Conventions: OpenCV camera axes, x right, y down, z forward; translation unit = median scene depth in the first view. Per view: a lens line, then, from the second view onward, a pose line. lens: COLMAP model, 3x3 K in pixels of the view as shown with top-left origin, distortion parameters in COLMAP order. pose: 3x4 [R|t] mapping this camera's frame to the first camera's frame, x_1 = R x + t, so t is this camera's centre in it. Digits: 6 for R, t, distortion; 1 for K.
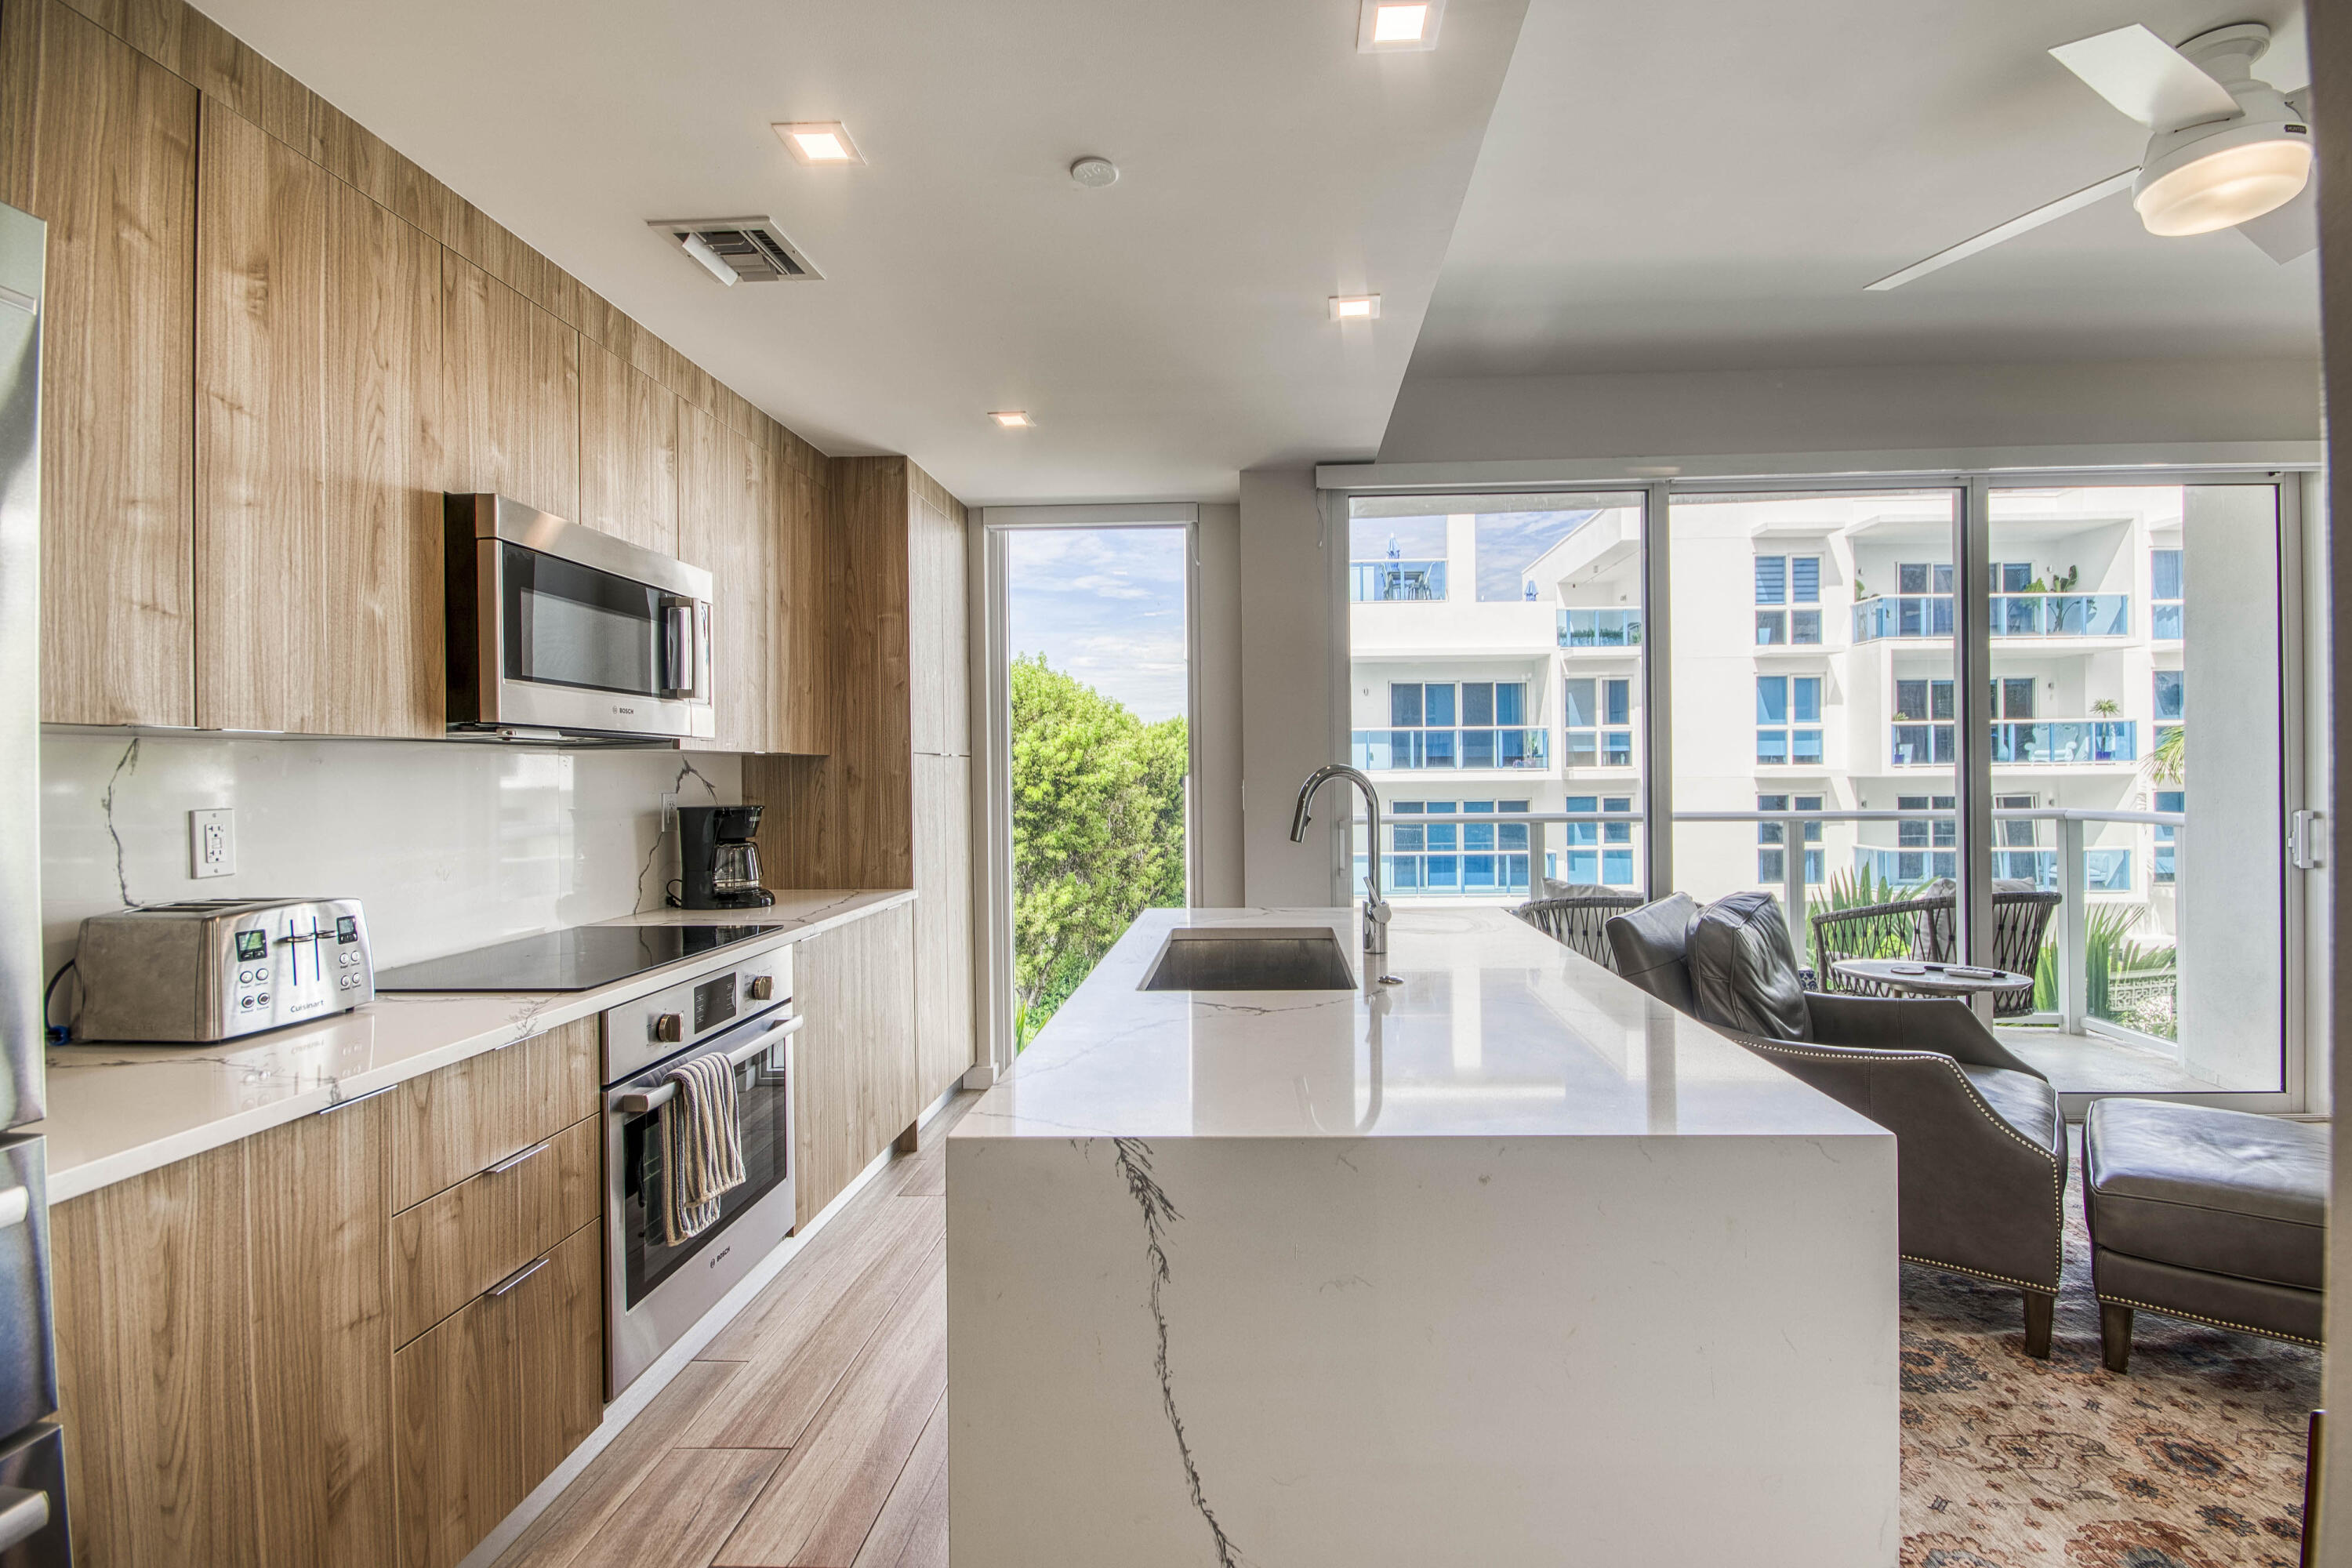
lens RADIAL K [[1045.1, 0, 1230.8], [0, 1045.1, 779.6], [0, 0, 1]] dist [0.008809, -0.010963]
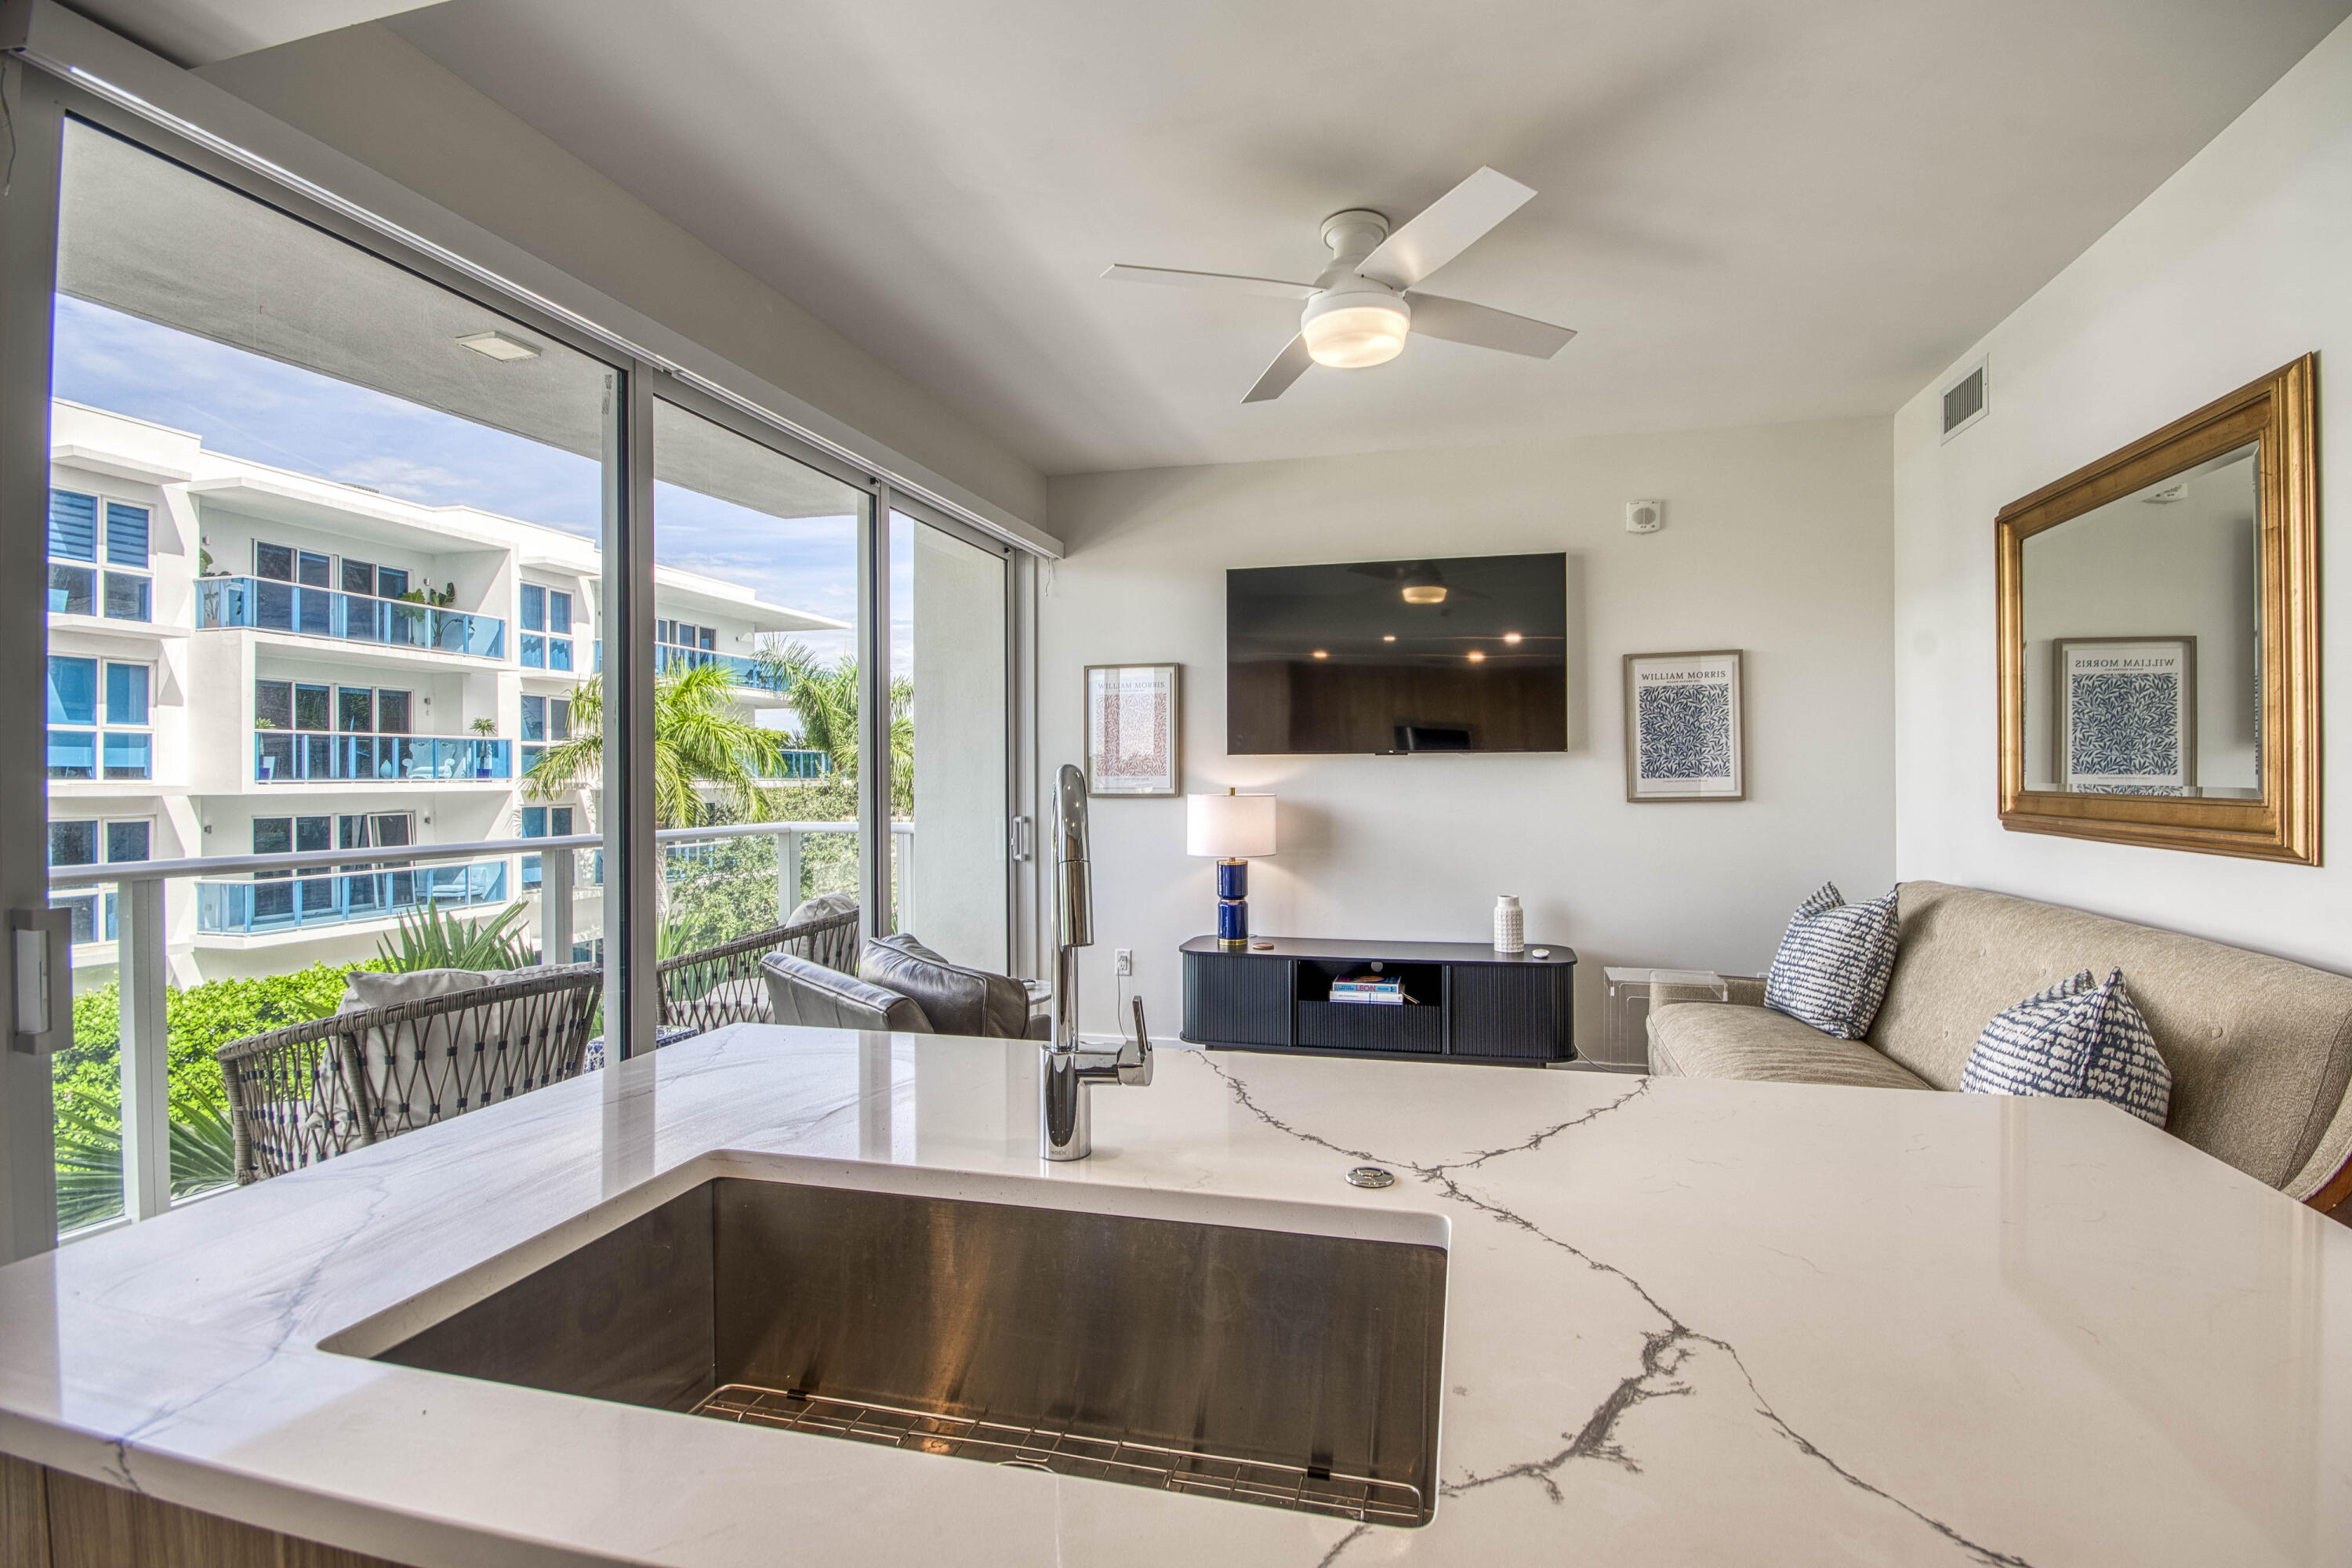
lens RADIAL K [[1045.1, 0, 1237.0], [0, 1045.1, 774.4], [0, 0, 1]] dist [0.008809, -0.010963]
pose [[0.194617, 0.012180, 0.980804, -0.191199], [0.009168, 0.999857, -0.014236, -0.001908], [-0.980837, 0.011762, 0.194477, 0.485810]]
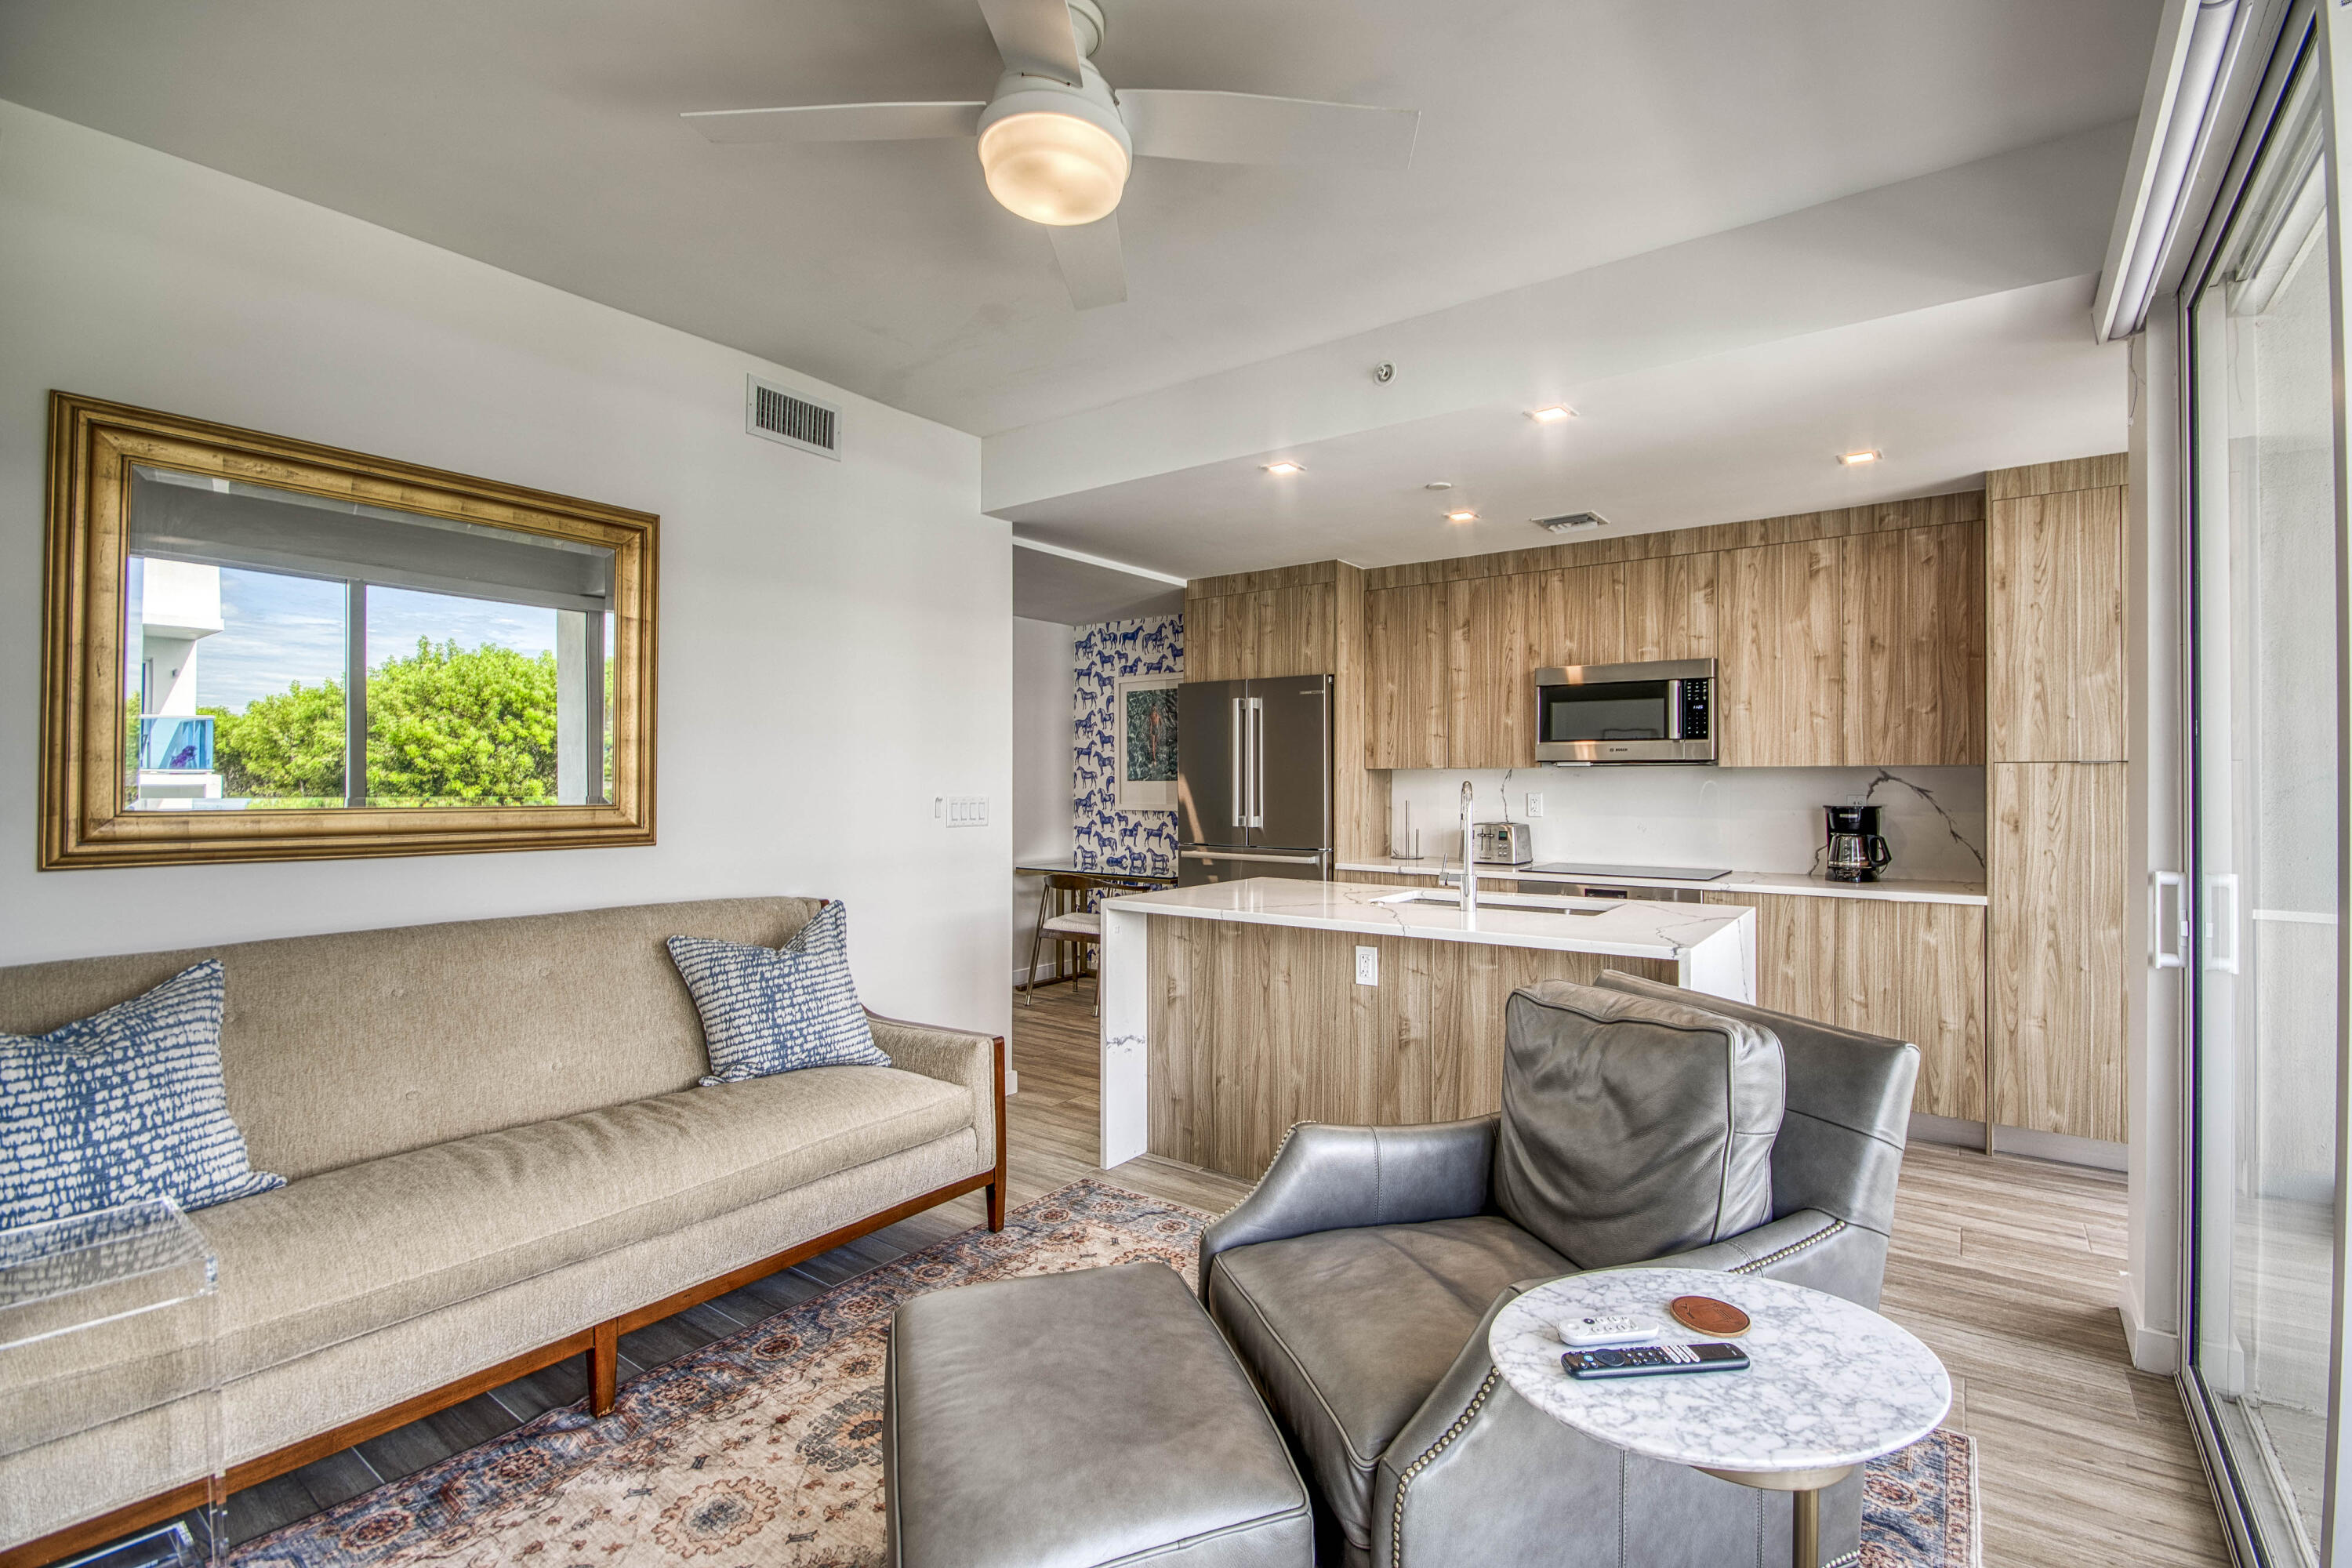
lens RADIAL K [[1045.1, 0, 1233.6], [0, 1045.1, 770.7], [0, 0, 1]] dist [0.008809, -0.010963]
pose [[-0.542821, 0.002870, -0.839843, 0.900885], [0.000147, 0.999994, 0.003322, -0.020388], [0.839848, 0.001680, -0.542819, 0.892677]]
